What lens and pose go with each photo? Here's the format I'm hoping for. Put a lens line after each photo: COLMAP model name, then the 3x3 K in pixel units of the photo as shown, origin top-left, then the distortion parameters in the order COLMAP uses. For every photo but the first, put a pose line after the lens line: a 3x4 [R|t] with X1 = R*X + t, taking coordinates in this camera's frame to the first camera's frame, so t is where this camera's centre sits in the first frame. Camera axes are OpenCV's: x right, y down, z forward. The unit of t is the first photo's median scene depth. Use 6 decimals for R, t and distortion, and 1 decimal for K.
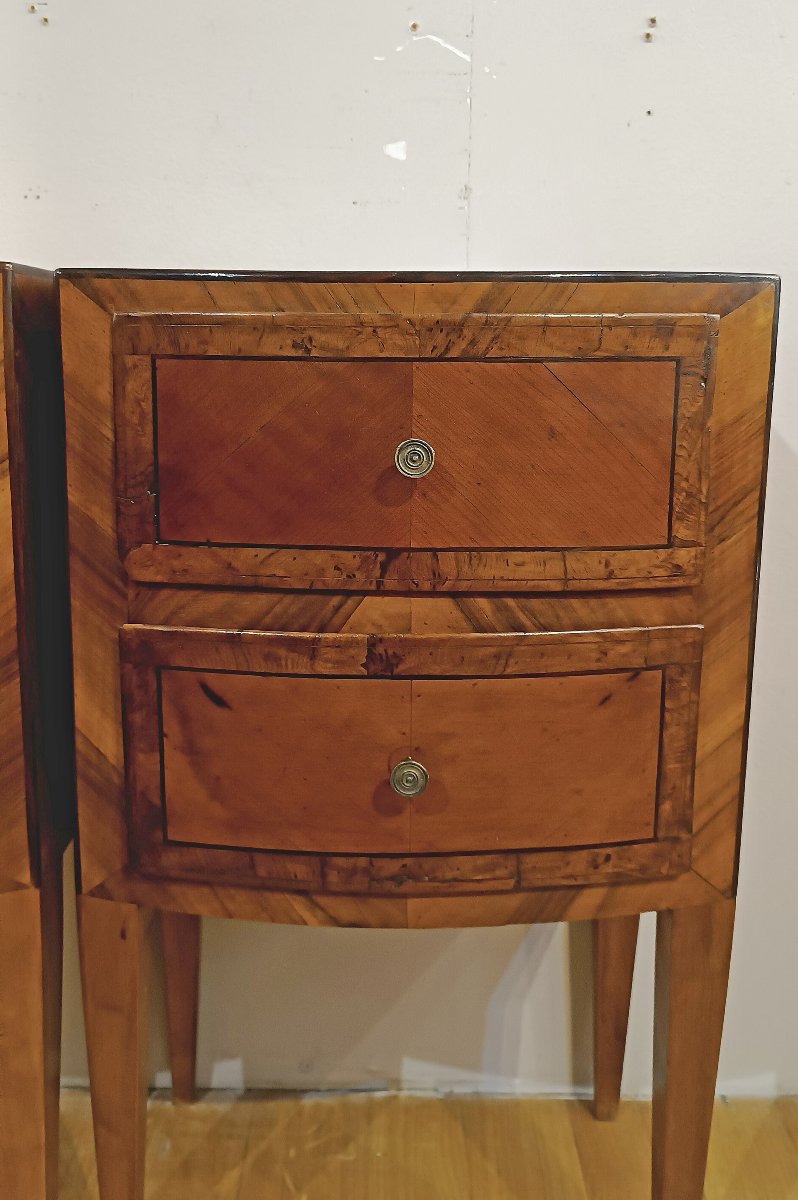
lens RADIAL K [[1021.9, 0, 408.3], [0, 1021.9, 523.6], [0, 0, 1]] dist [0.012626, -0.025084]
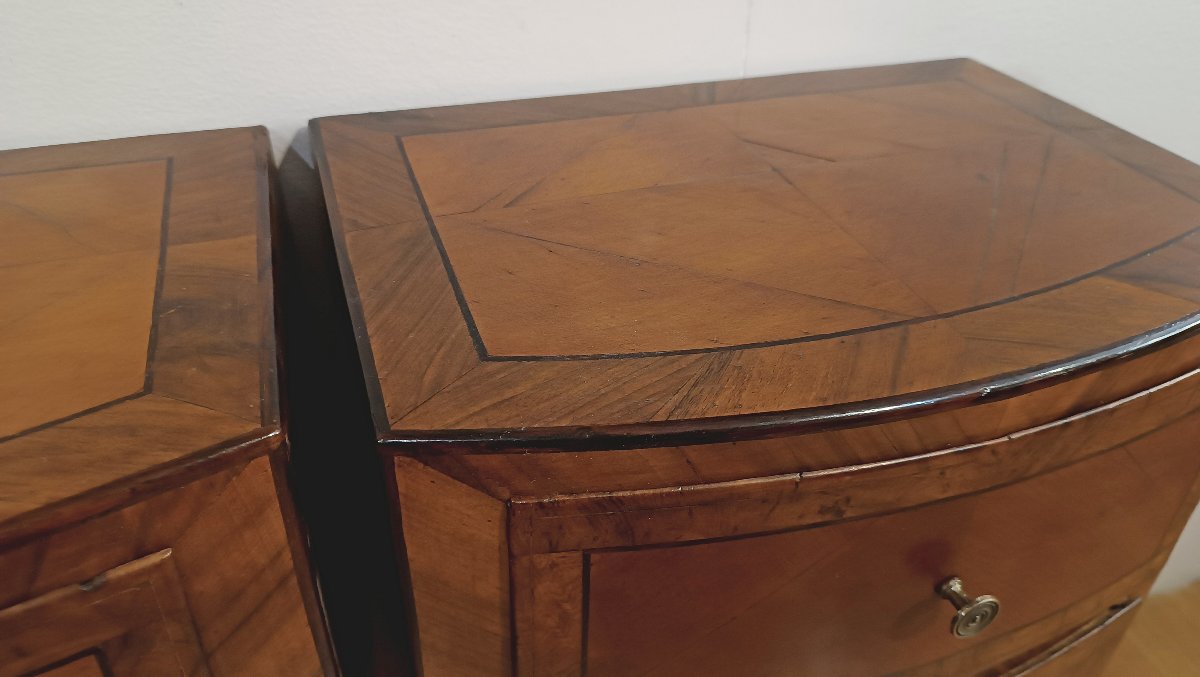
lens RADIAL K [[867.6, 0, 599.6], [0, 867.6, 342.2], [0, 0, 1]] dist [-0.008560, -0.021867]
pose [[0.948161, -0.177171, 0.263819, -0.349393], [0.043077, 0.894162, 0.445666, -0.490835], [-0.314856, -0.411199, 0.855442, 0.609226]]
